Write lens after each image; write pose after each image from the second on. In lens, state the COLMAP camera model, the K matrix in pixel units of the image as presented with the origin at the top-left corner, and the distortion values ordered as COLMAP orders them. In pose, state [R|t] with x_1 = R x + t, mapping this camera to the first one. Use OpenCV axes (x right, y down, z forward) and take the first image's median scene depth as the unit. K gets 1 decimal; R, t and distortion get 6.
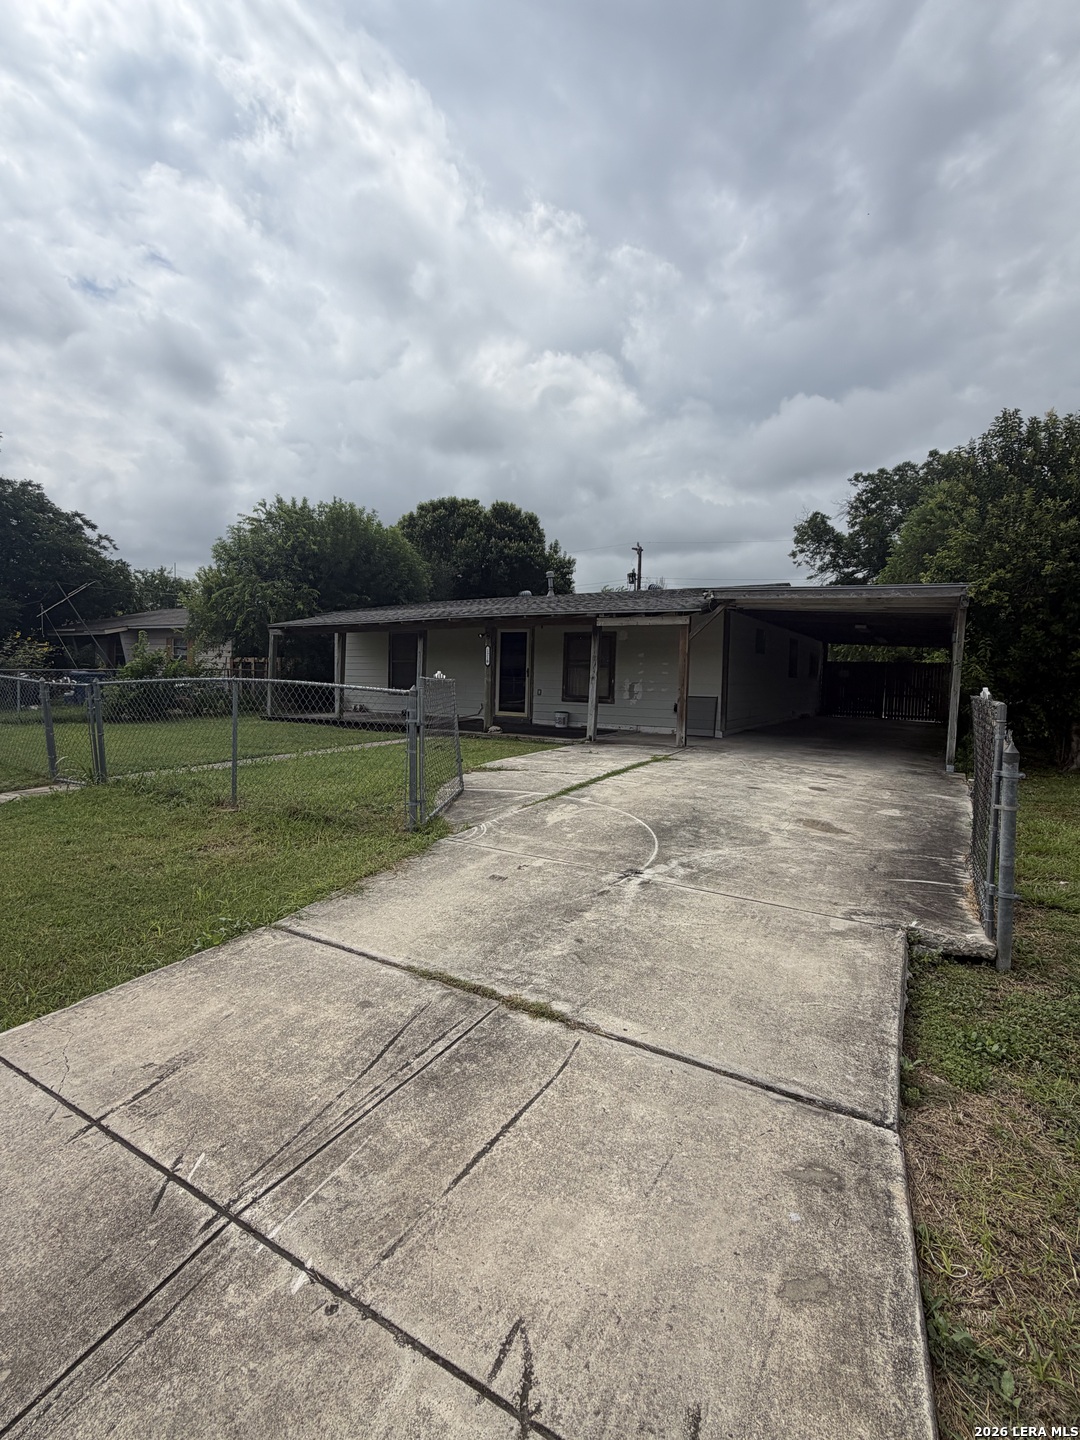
lens RADIAL K [[687.1, 0, 538.8], [0, 687.1, 723.4], [0, 0, 1]] dist [0.000774, -0.000988]
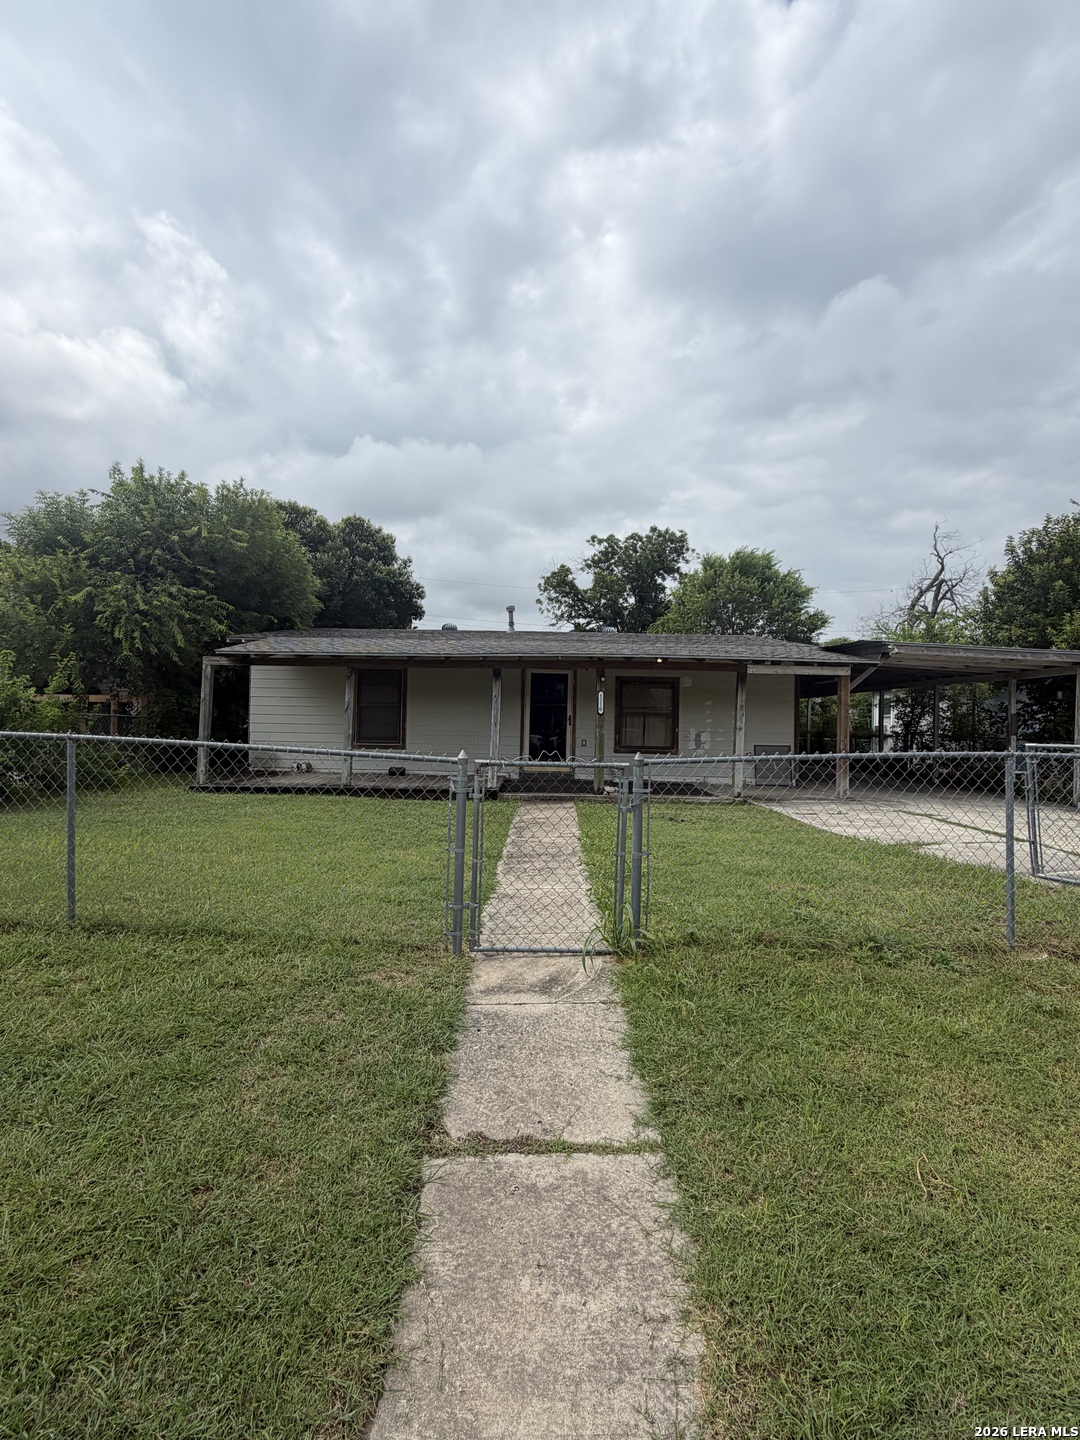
lens RADIAL K [[687.1, 0, 534.0], [0, 687.1, 718.7], [0, 0, 1]] dist [0.000774, -0.000988]
pose [[0.855533, -0.002825, 0.517741, -0.200132], [0.033577, 0.998183, -0.050037, -0.013637], [-0.516659, 0.060192, 0.854073, 0.111954]]
